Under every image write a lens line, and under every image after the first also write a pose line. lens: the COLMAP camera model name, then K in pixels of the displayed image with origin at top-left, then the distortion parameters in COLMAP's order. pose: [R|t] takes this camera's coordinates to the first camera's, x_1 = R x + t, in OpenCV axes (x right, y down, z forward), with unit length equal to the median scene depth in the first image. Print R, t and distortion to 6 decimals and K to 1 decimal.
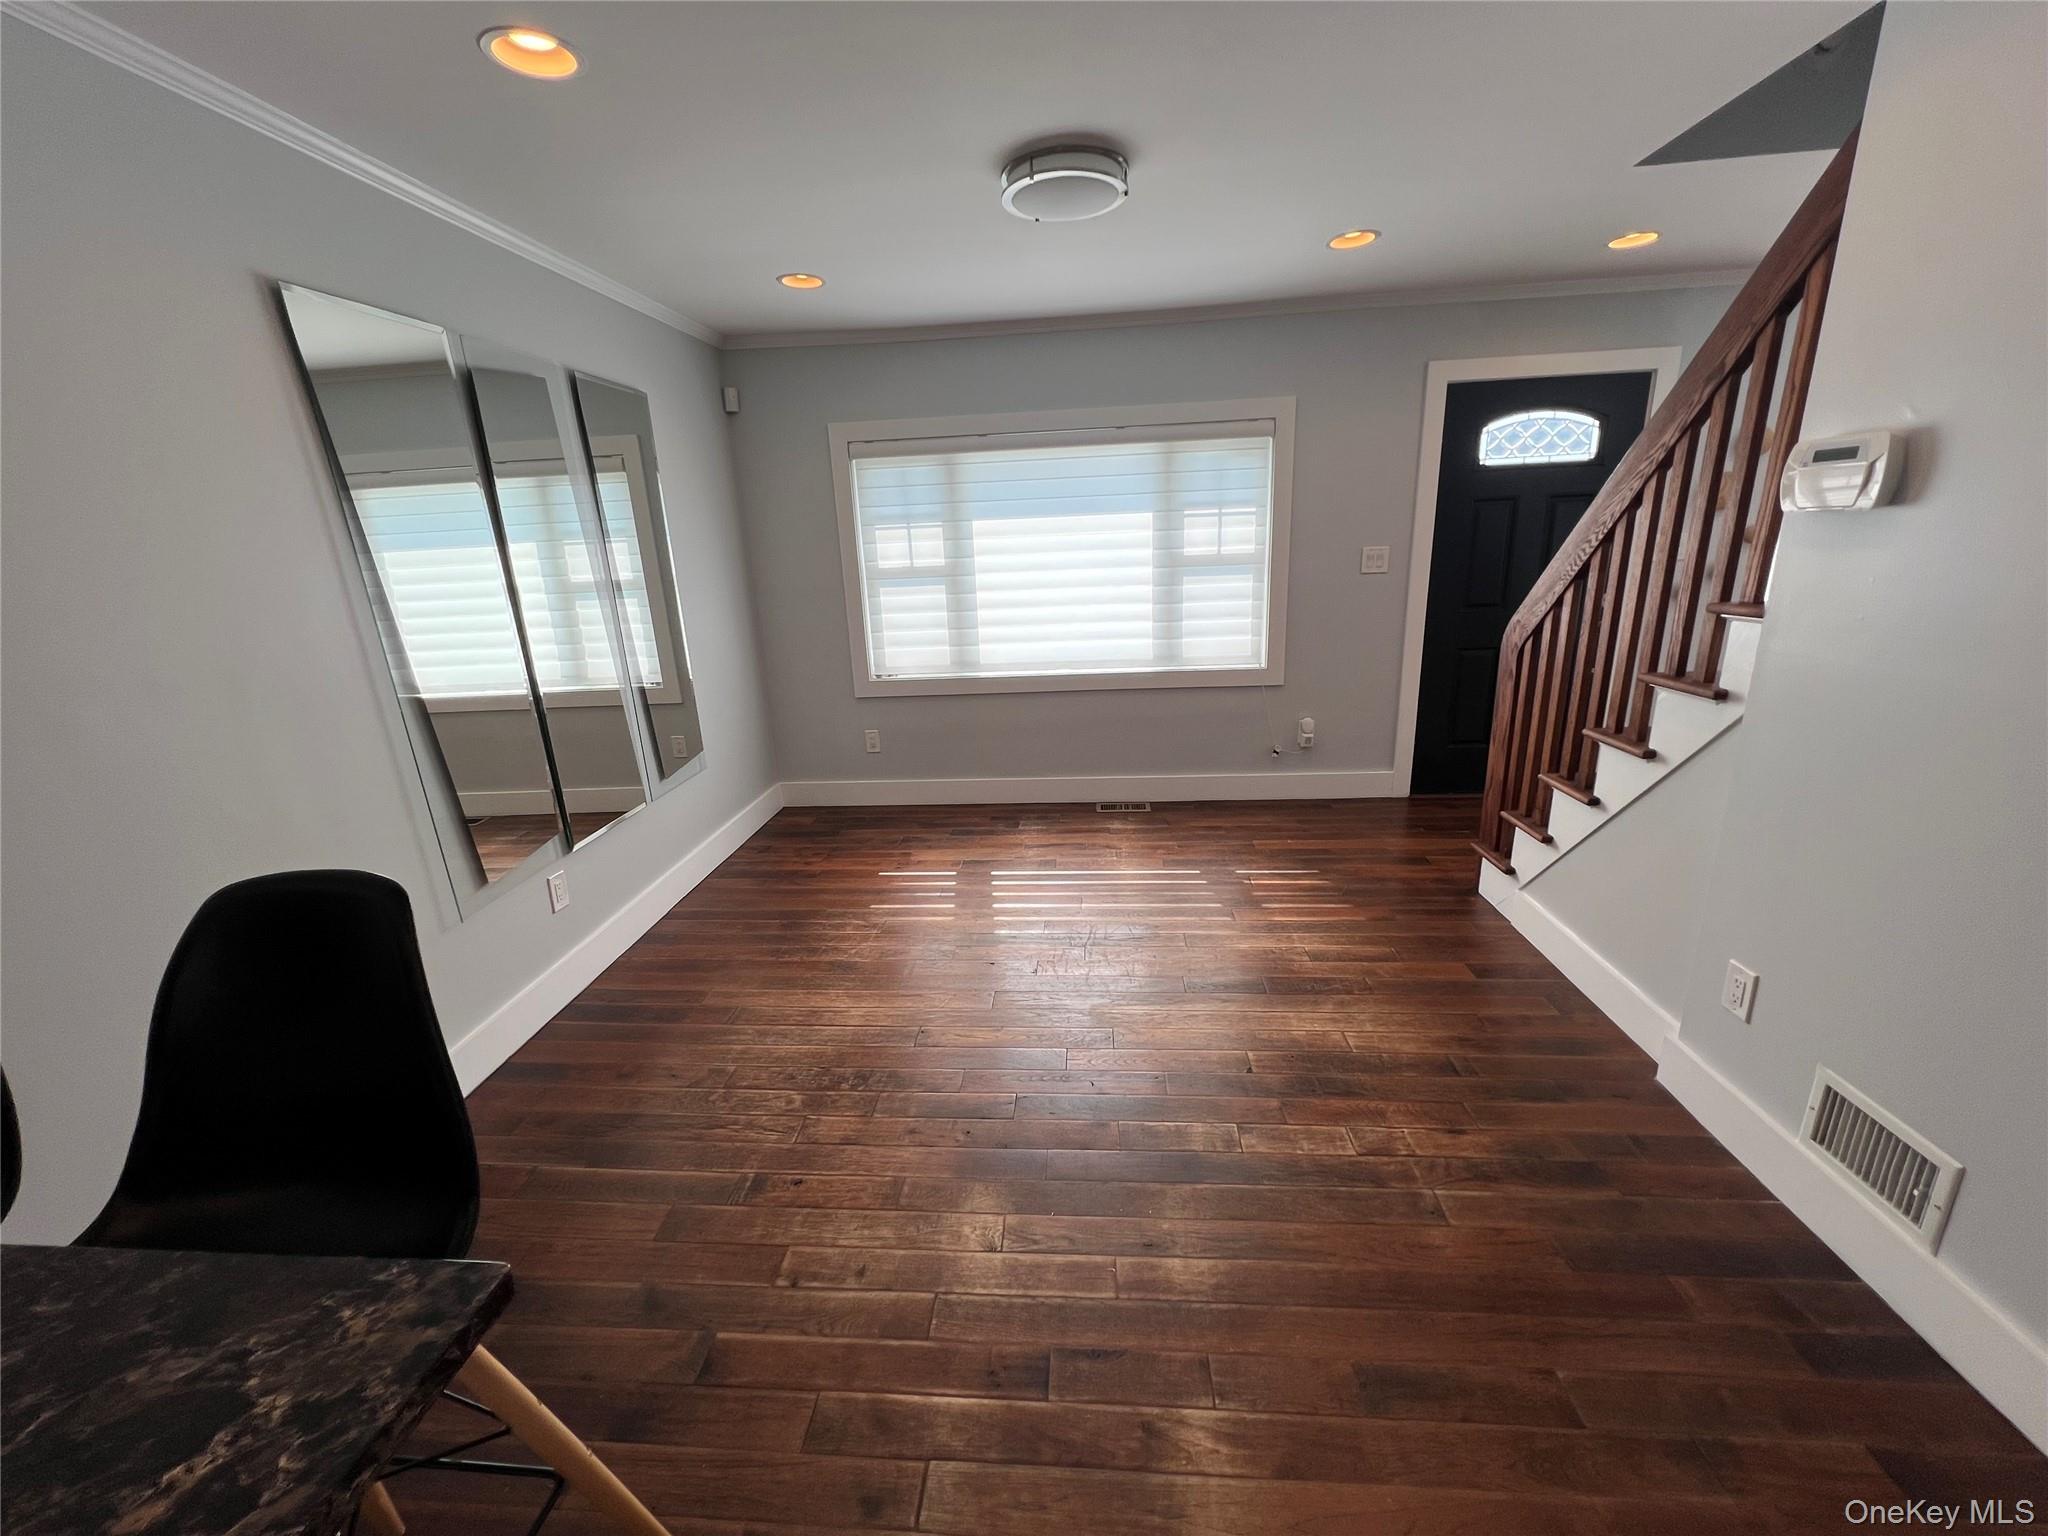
lens RADIAL K [[812.4, 0, 1022.6], [0, 812.4, 774.1], [0, 0, 1]] dist [-0.000647, 0.000421]
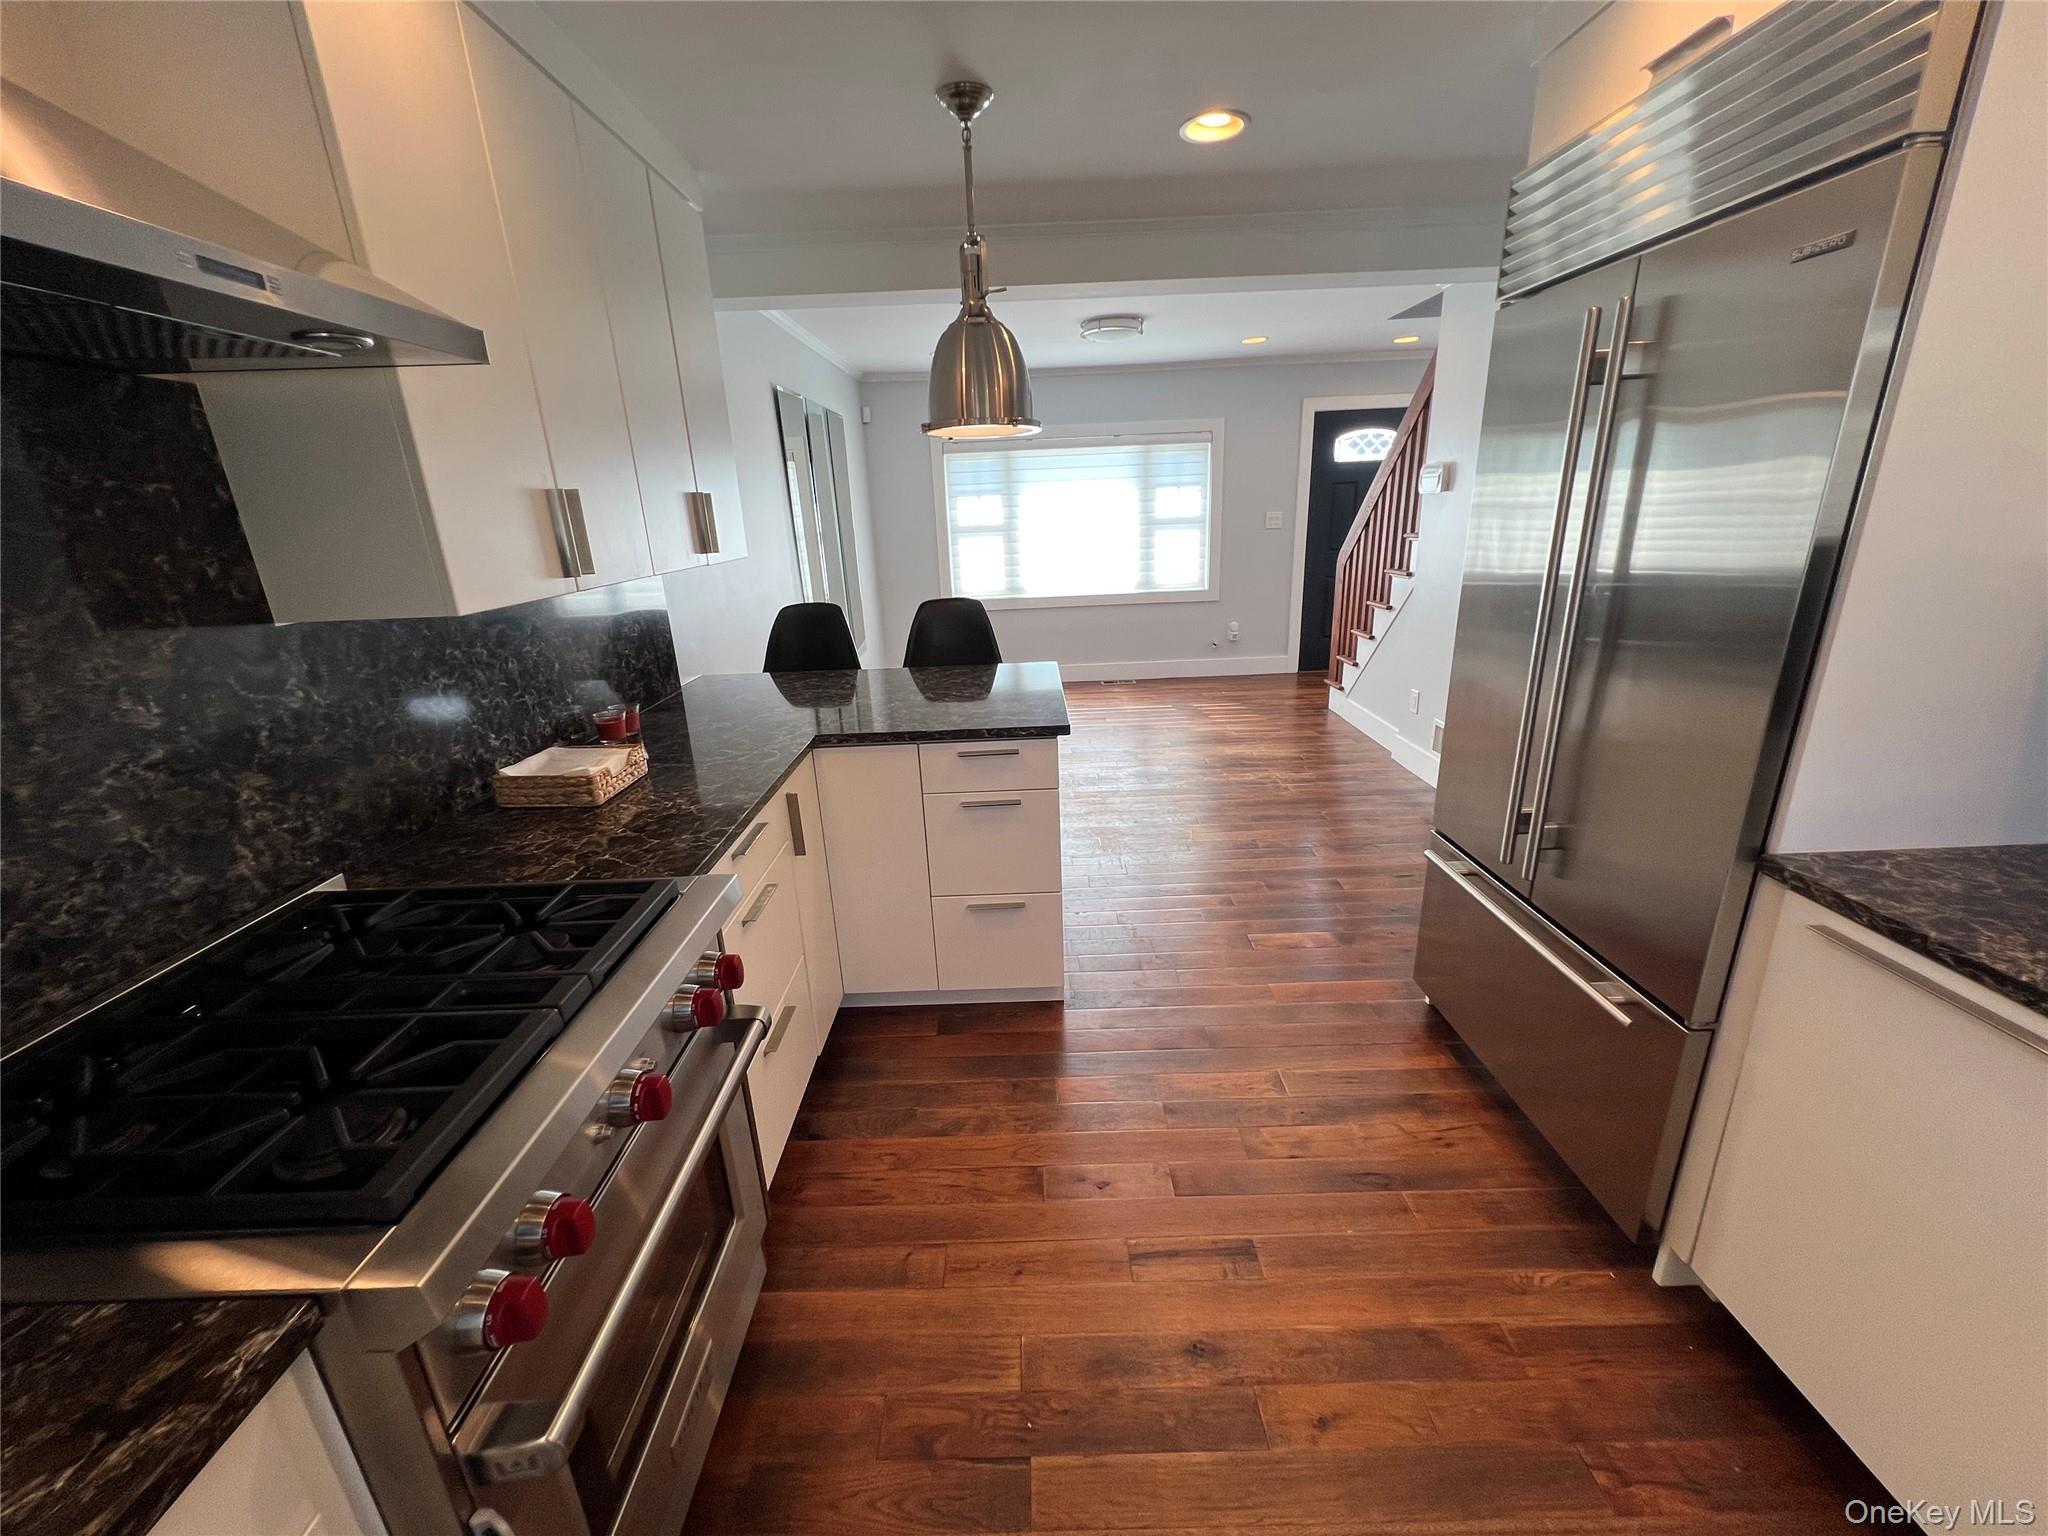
lens RADIAL K [[812.4, 0, 1021.4], [0, 812.4, 771.5], [0, 0, 1]] dist [-0.000647, 0.000421]
pose [[0.997087, -0.020919, 0.073351, -0.246557], [0.018920, 0.999433, 0.027842, 0.229614], [-0.073892, -0.026373, 0.996918, -0.740711]]
